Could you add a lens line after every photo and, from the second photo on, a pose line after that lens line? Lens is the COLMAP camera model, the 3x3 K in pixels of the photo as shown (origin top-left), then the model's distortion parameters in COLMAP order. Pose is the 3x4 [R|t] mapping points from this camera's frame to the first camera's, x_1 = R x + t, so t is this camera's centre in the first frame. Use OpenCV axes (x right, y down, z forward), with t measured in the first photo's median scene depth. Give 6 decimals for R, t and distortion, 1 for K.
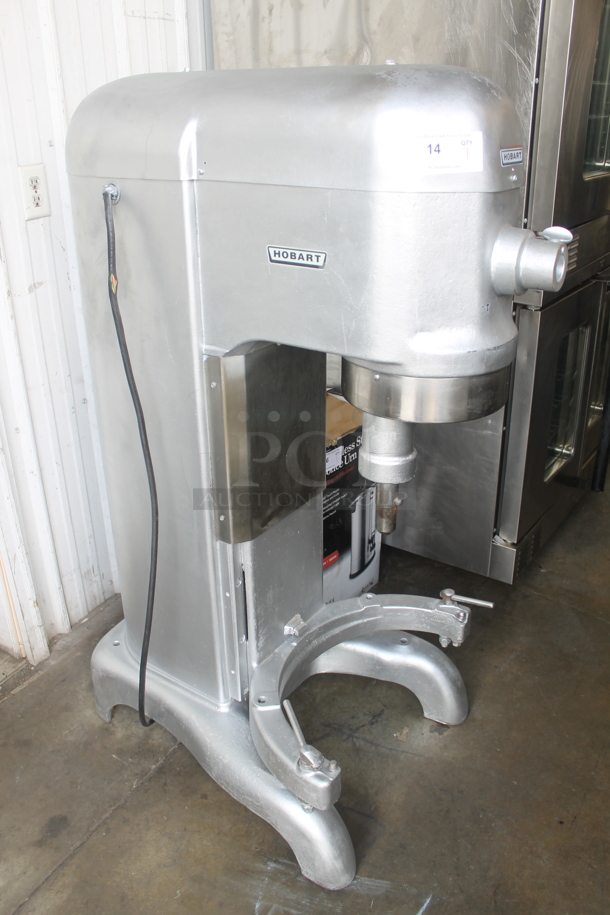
lens RADIAL K [[772.1, 0, 309.5], [0, 772.1, 453.0], [0, 0, 1]] dist [-0.154909, 0.125689]
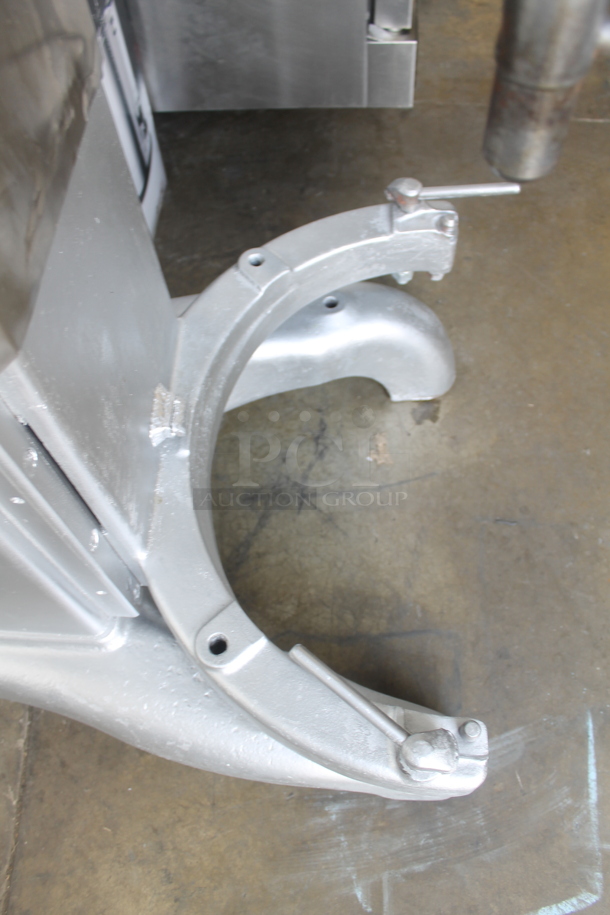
lens RADIAL K [[772.1, 0, 309.5], [0, 772.1, 453.0], [0, 0, 1]] dist [-0.154909, 0.125689]
pose [[0.849491, -0.480164, 0.218647, -0.052567], [0.255733, 0.737214, 0.625393, -0.005750], [-0.461481, -0.475350, 0.749051, 0.609908]]
